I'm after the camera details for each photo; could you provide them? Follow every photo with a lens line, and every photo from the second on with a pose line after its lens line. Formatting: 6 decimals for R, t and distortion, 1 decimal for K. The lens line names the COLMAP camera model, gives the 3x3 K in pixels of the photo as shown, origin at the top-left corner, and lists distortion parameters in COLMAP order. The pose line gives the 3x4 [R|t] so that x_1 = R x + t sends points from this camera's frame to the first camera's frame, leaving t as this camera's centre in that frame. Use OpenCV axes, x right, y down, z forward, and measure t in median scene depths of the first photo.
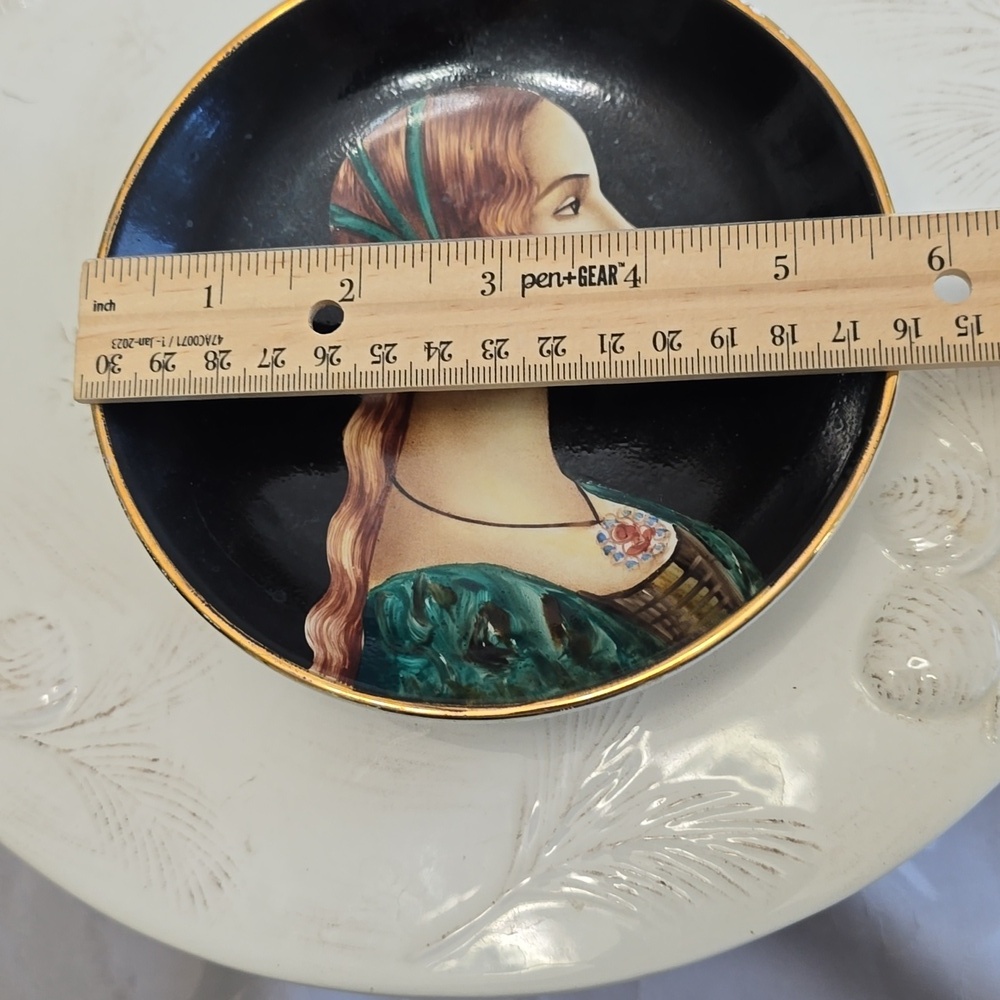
lens RADIAL K [[1527.1, 0, 500.0], [0, 1527.1, 500.0], [0, 0, 1]] dist [0.196756, -0.954729]
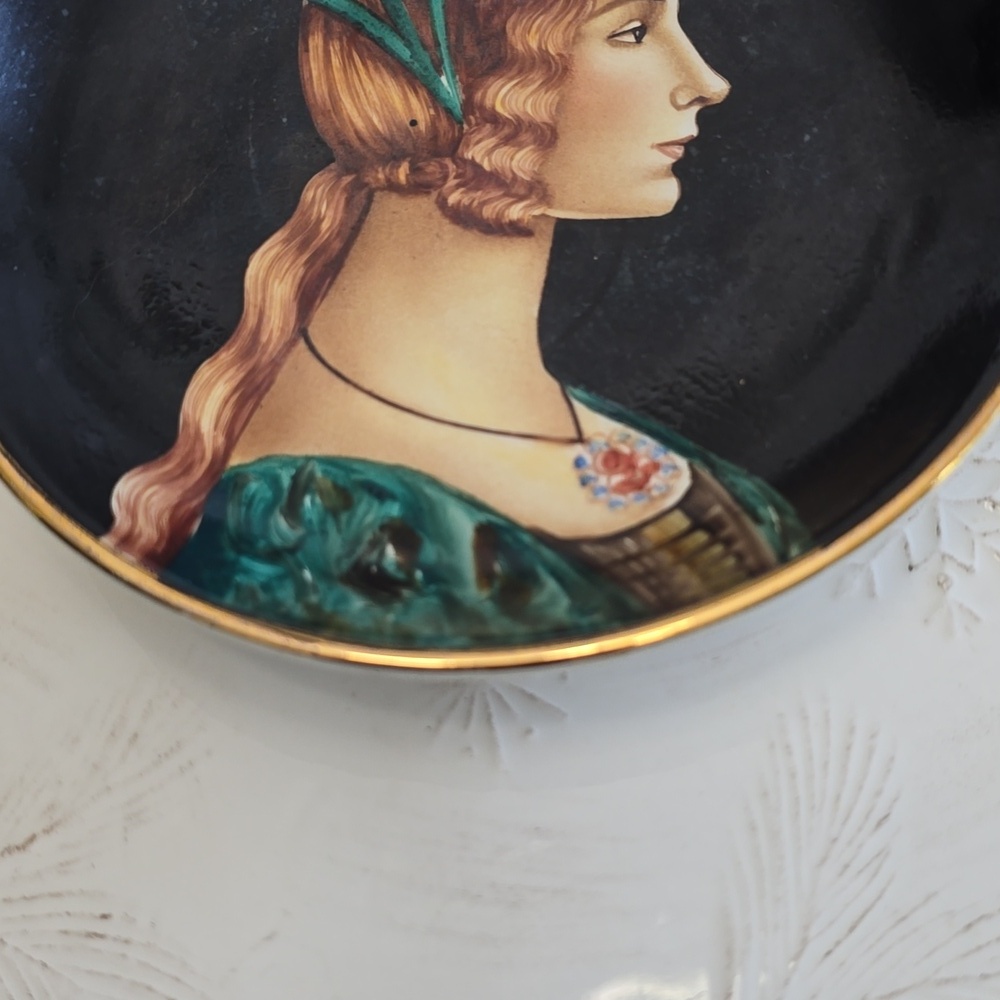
lens RADIAL K [[1527.1, 0, 500.0], [0, 1527.1, 500.0], [0, 0, 1]] dist [0.196756, -0.954729]
pose [[0.977247, 0.211290, -0.018565, 0.045011], [-0.211933, 0.969193, -0.125496, 0.126292], [-0.008523, 0.126575, 0.991920, 0.313306]]
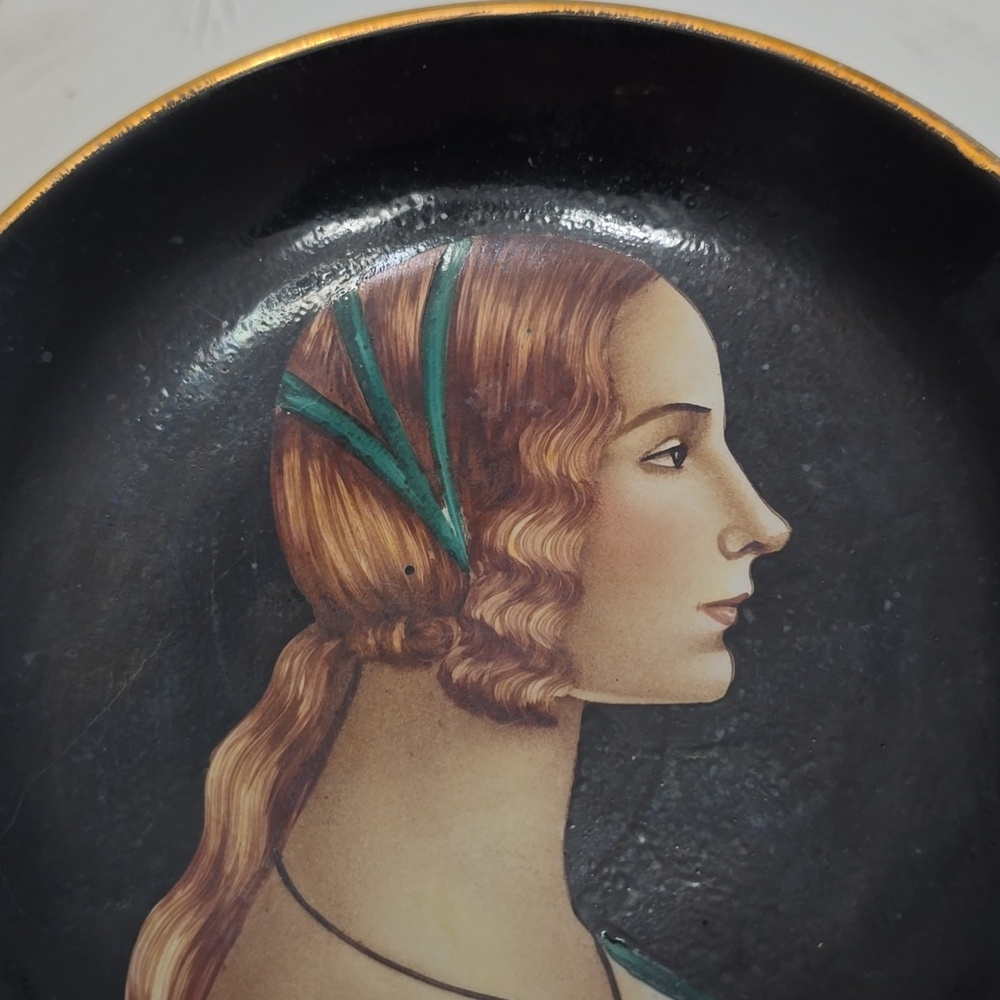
lens RADIAL K [[1557.6, 0, 500.0], [0, 1557.6, 500.0], [0, 0, 1]] dist [0.246246, -1.406466]
pose [[0.979619, 0.200193, -0.016392, -0.006215], [-0.200586, 0.970720, -0.132168, -0.079789], [-0.010547, 0.132763, 0.991092, 0.399105]]
